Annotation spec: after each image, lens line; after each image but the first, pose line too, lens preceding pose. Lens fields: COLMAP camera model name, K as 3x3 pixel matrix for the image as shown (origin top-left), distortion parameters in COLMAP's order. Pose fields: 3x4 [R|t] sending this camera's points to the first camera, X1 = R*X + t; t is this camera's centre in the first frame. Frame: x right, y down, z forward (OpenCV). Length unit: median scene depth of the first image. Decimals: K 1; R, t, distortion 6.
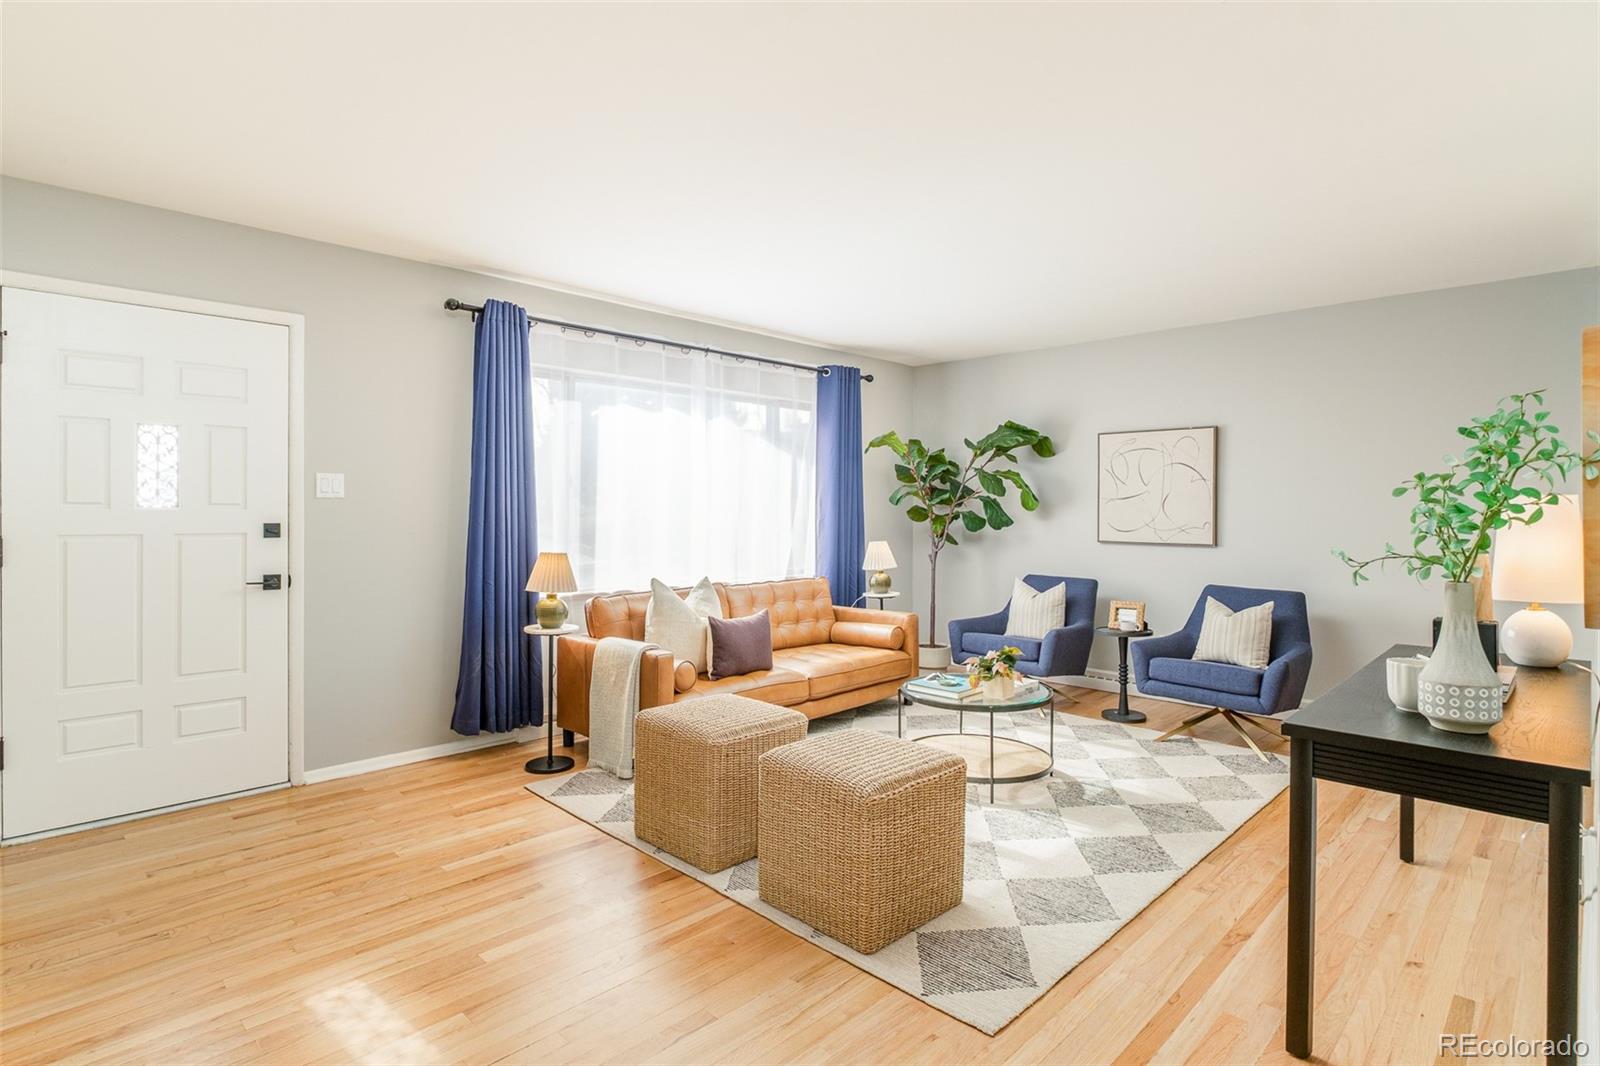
lens RADIAL K [[820.8, 0, 798.3], [0, 820.8, 521.3], [0, 0, 1]] dist [-0.007301, 0.000347]
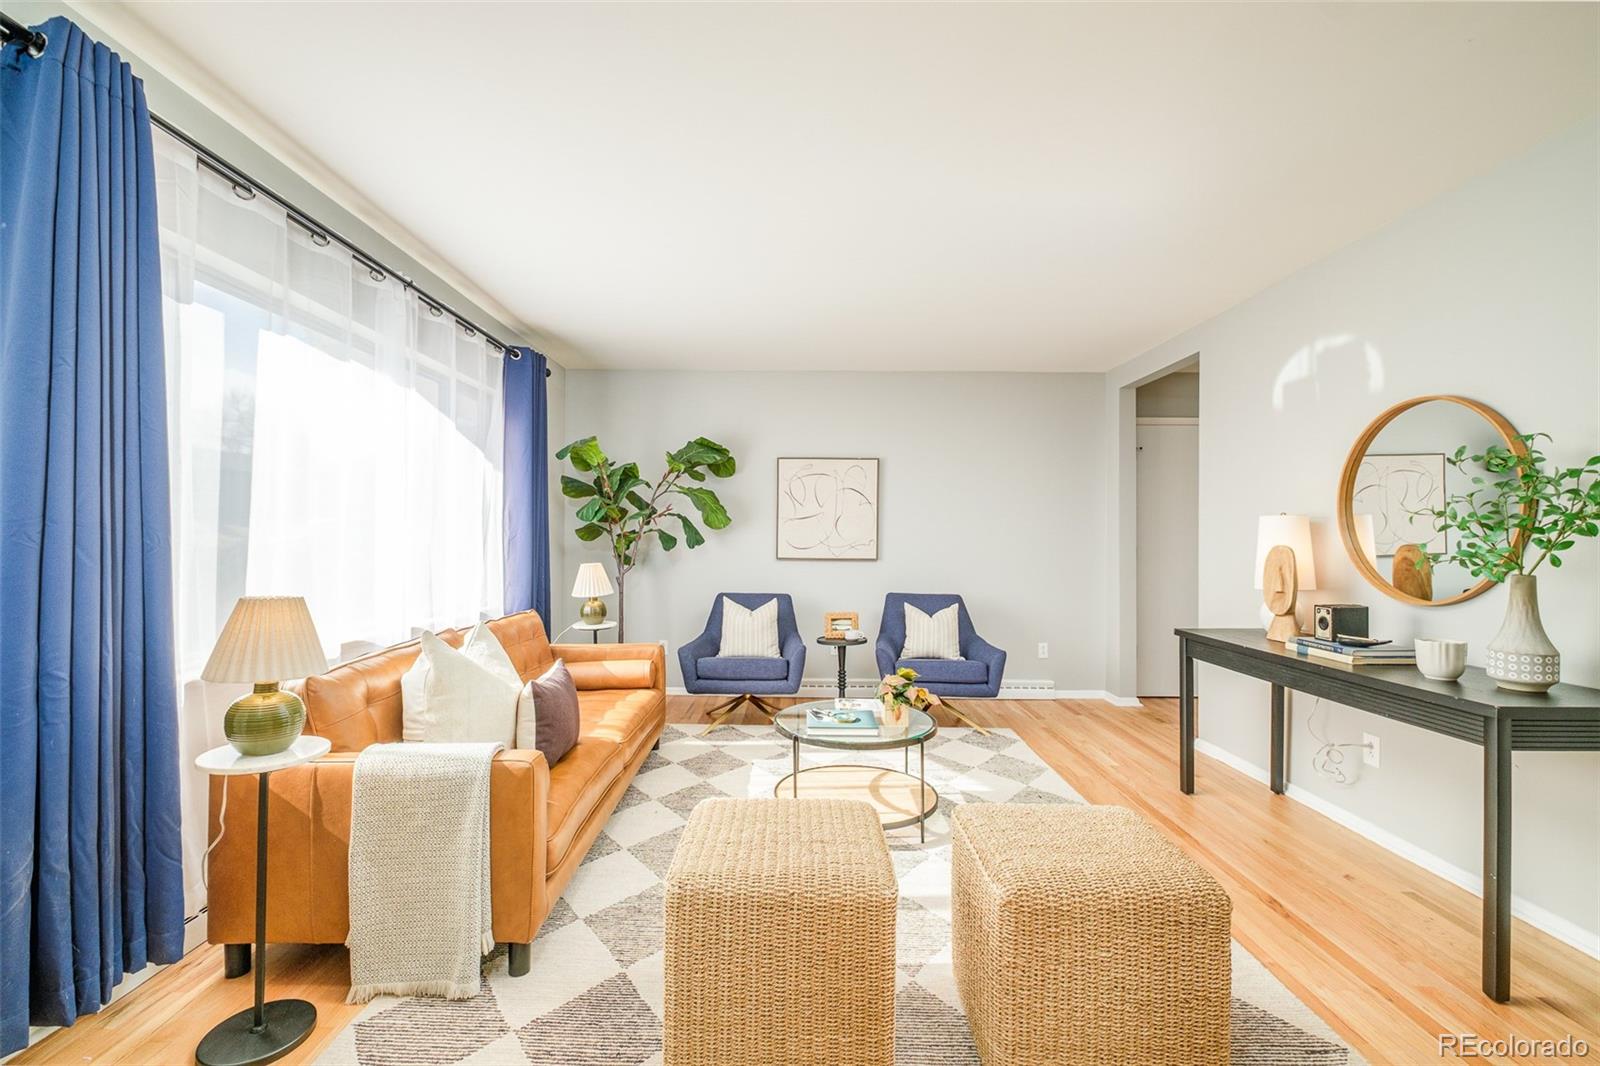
lens RADIAL K [[697.5, 0, 798.2], [0, 697.5, 540.4], [0, 0, 1]] dist [-0.000034, -0.000367]
pose [[0.714533, -0.002867, 0.699596, -0.258193], [0.008314, 0.999956, -0.004394, 0.005472], [-0.699552, 0.008956, 0.714525, 0.339915]]
